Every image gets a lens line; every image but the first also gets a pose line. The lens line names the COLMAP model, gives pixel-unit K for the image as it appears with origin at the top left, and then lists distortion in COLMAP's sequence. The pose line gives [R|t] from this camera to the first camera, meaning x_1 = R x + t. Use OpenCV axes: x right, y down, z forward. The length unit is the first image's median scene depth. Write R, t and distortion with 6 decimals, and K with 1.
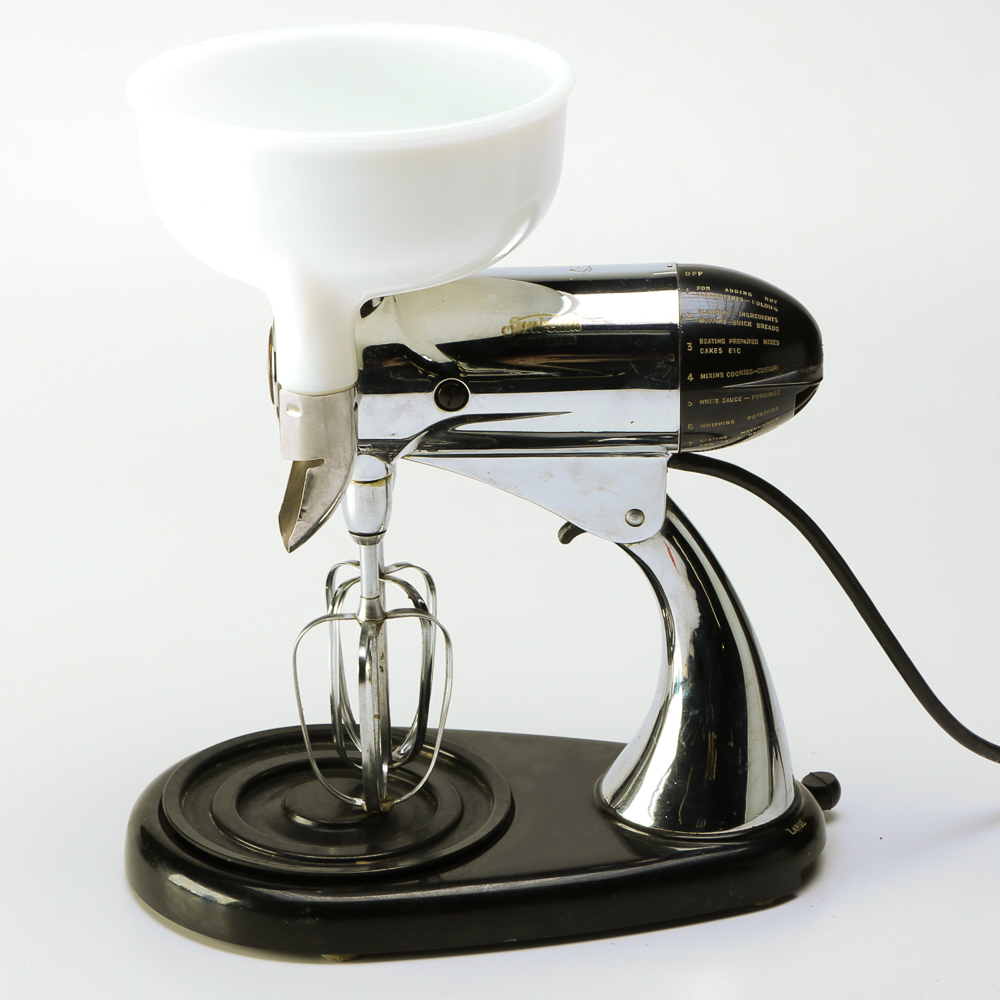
lens RADIAL K [[2192.8, 0, 499.5], [0, 2192.8, 496.3], [0, 0, 1]] dist [0.032191, 0.000000]
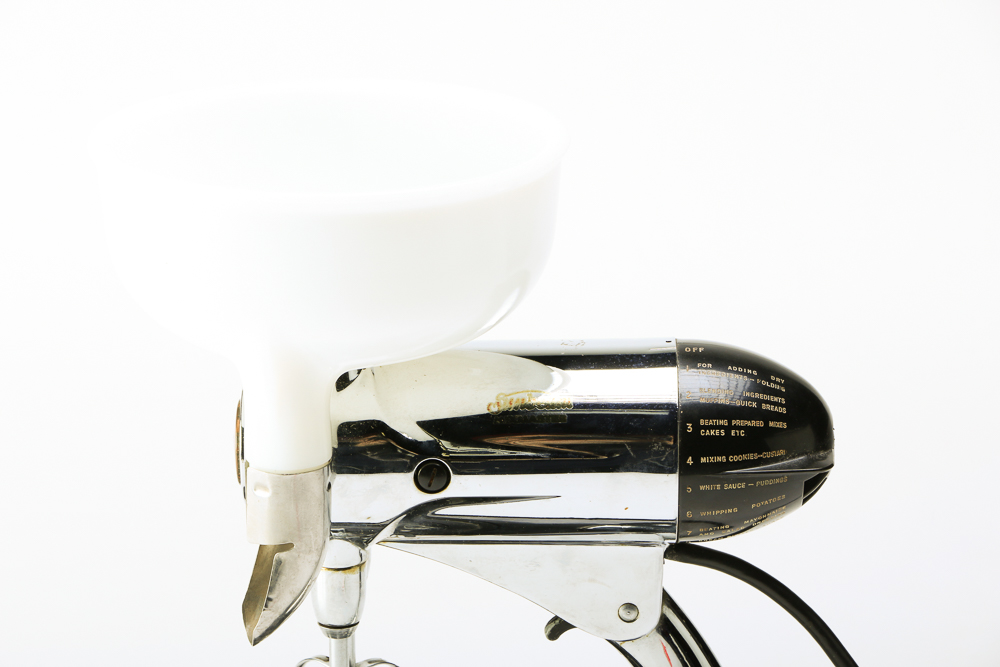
lens RADIAL K [[4372.0, 0, 497.3], [0, 4372.0, 334.0], [0, 0, 1]] dist [0.713583, 0.000000]
pose [[0.998936, 0.013828, -0.043995, 0.086311], [-0.017315, 0.996653, -0.079893, 0.041273], [0.042743, 0.080569, 0.995832, -0.846448]]
